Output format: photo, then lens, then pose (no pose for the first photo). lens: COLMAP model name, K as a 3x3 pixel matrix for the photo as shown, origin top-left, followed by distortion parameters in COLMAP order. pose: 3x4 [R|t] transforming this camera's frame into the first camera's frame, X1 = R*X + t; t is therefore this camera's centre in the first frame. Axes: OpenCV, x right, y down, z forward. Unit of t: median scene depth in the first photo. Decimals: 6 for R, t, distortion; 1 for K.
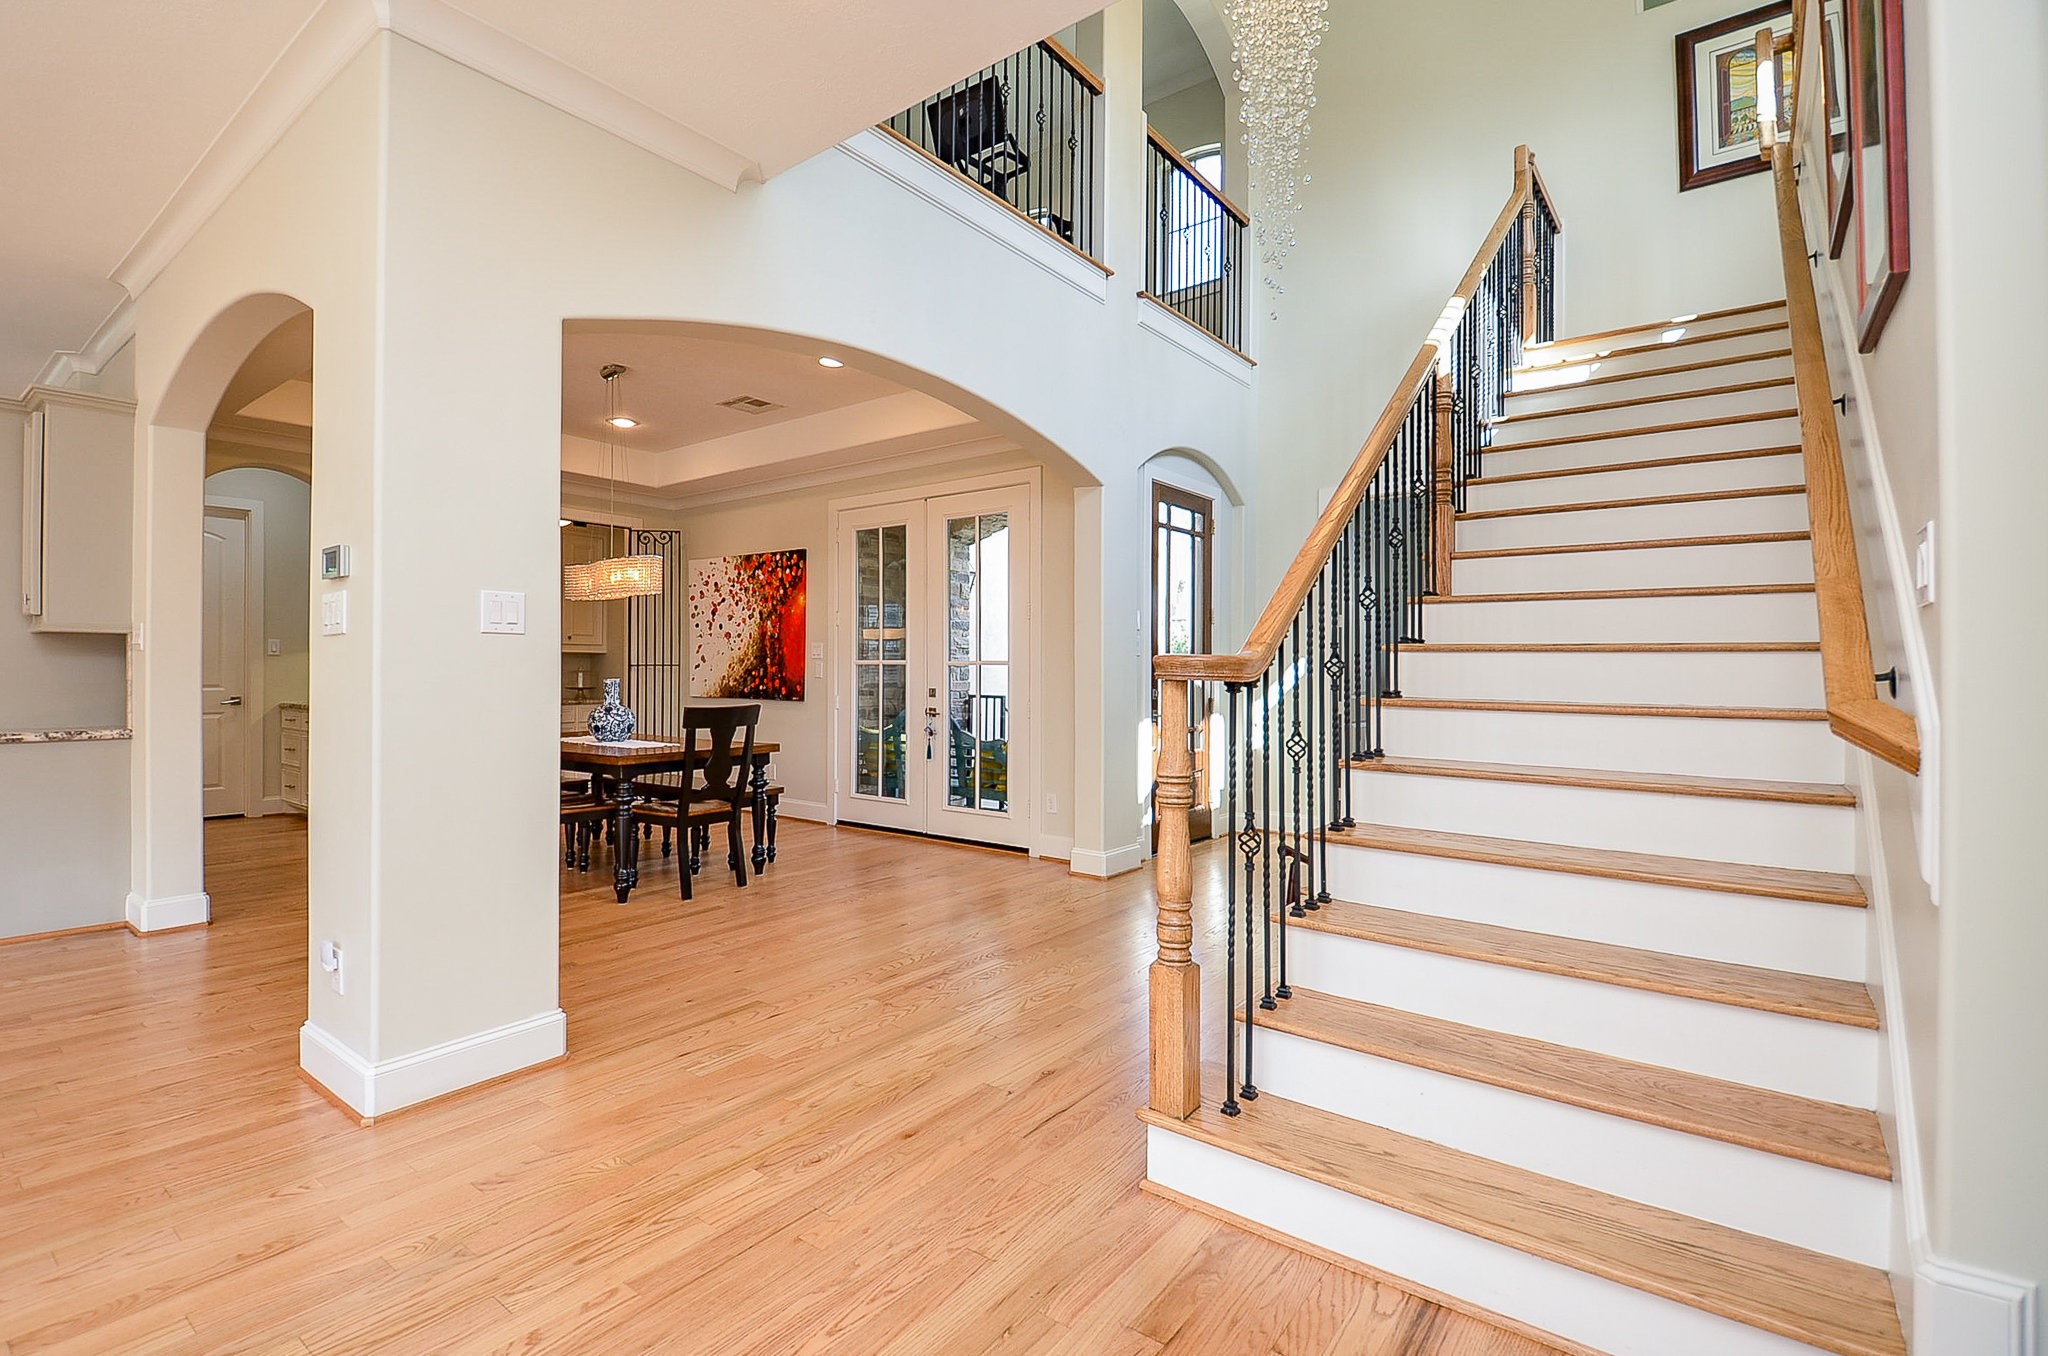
lens RADIAL K [[937.1, 0, 1015.9], [0, 937.1, 660.3], [0, 0, 1]] dist [0.029786, -0.030478]
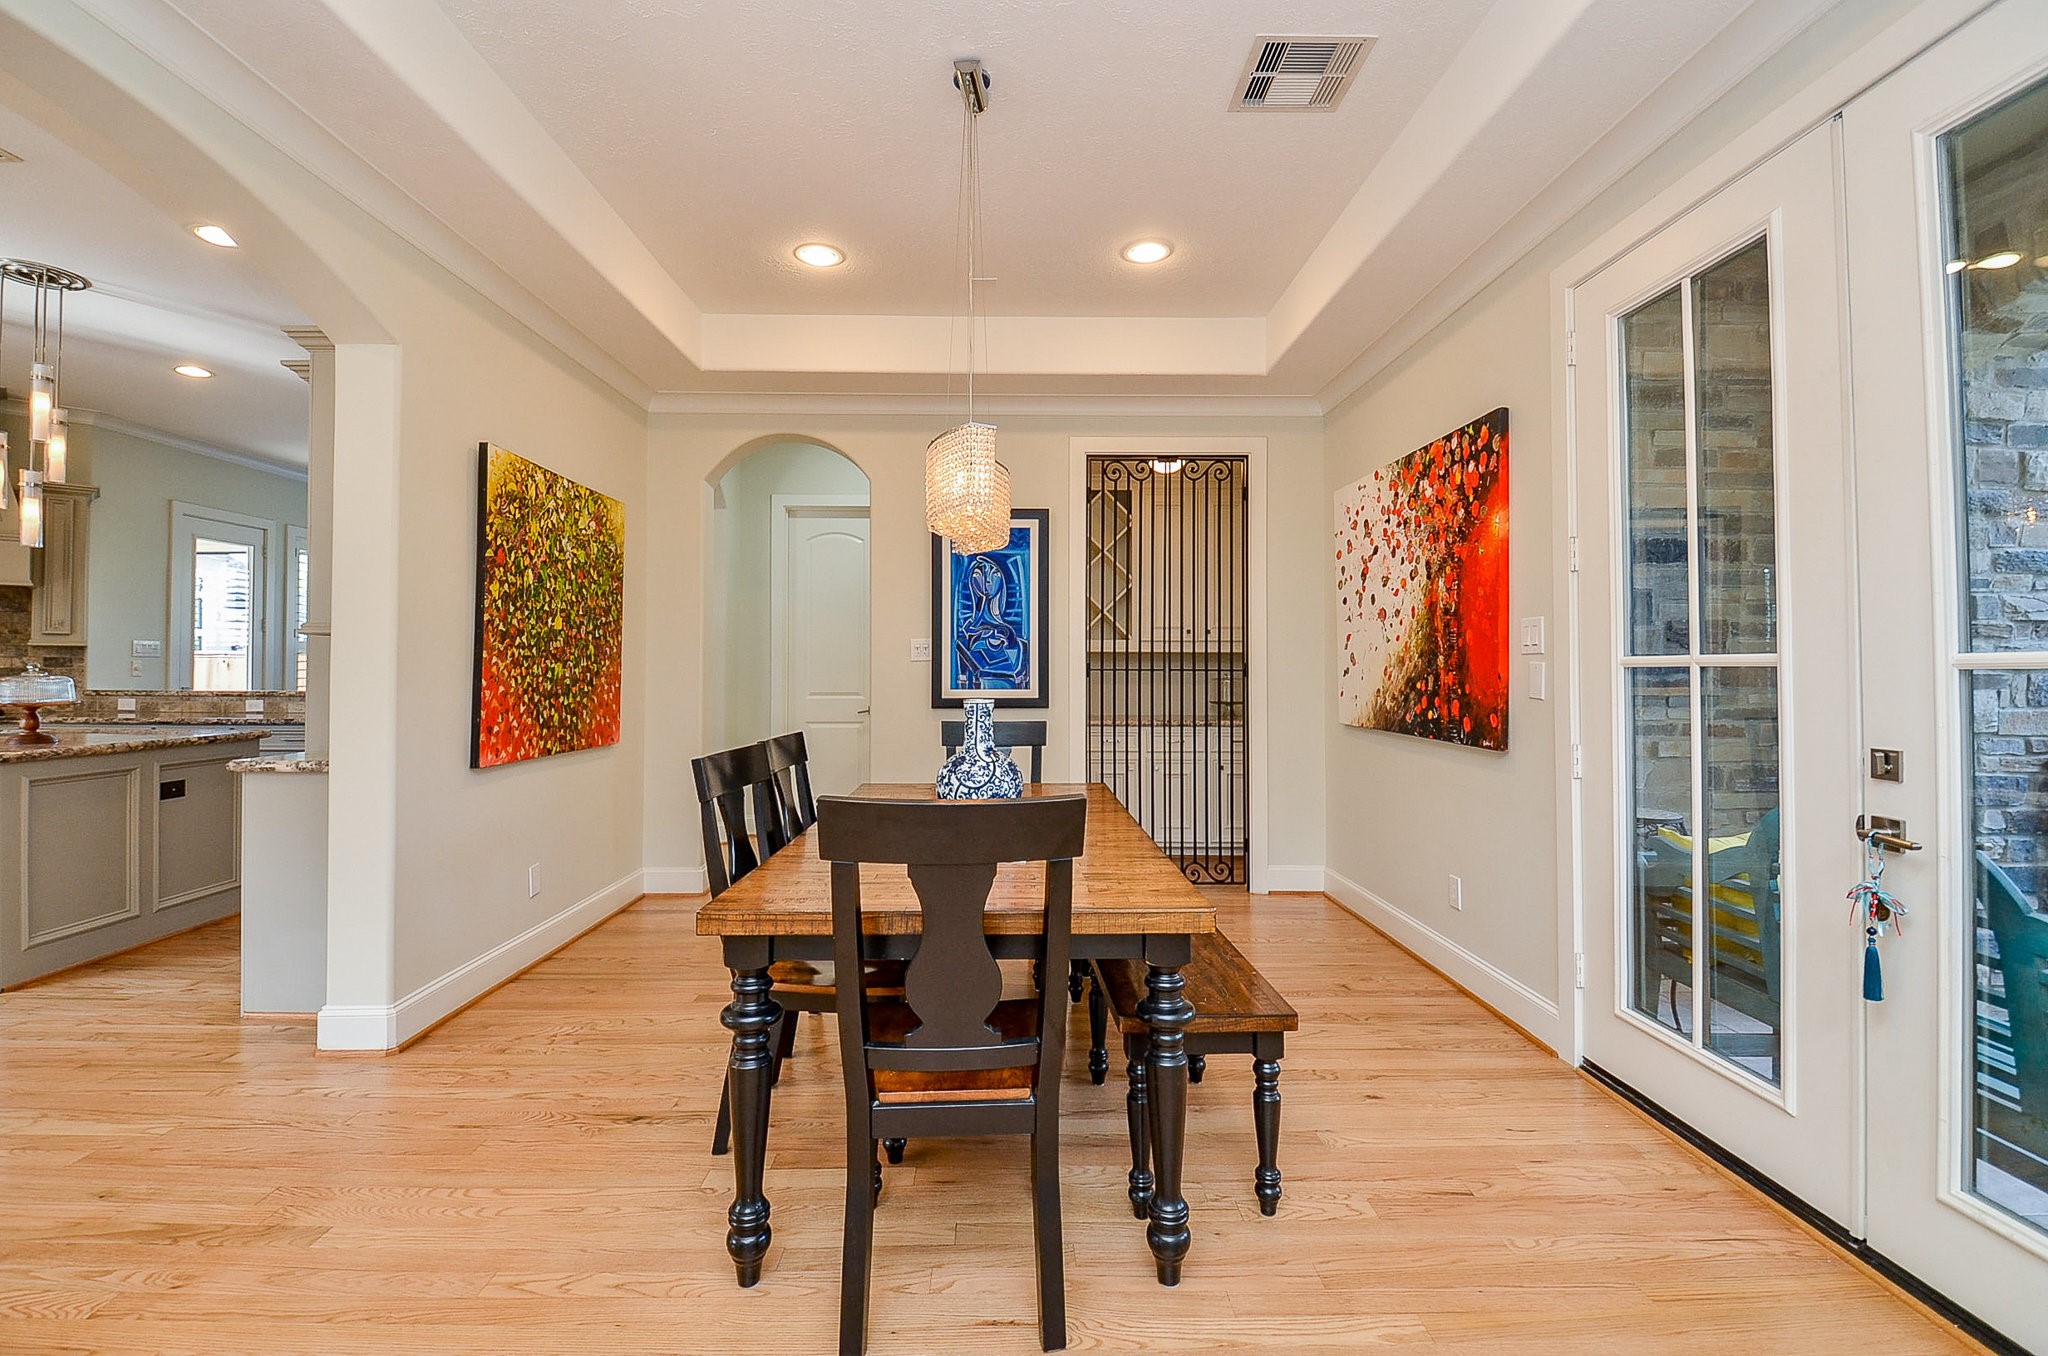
lens RADIAL K [[937.1, 0, 1015.9], [0, 937.1, 660.3], [0, 0, 1]] dist [0.029786, -0.030478]
pose [[0.654262, -0.010251, -0.756199, -0.039051], [0.005859, 0.999947, -0.008486, 0.003177], [0.756245, 0.001122, 0.654287, 0.519538]]
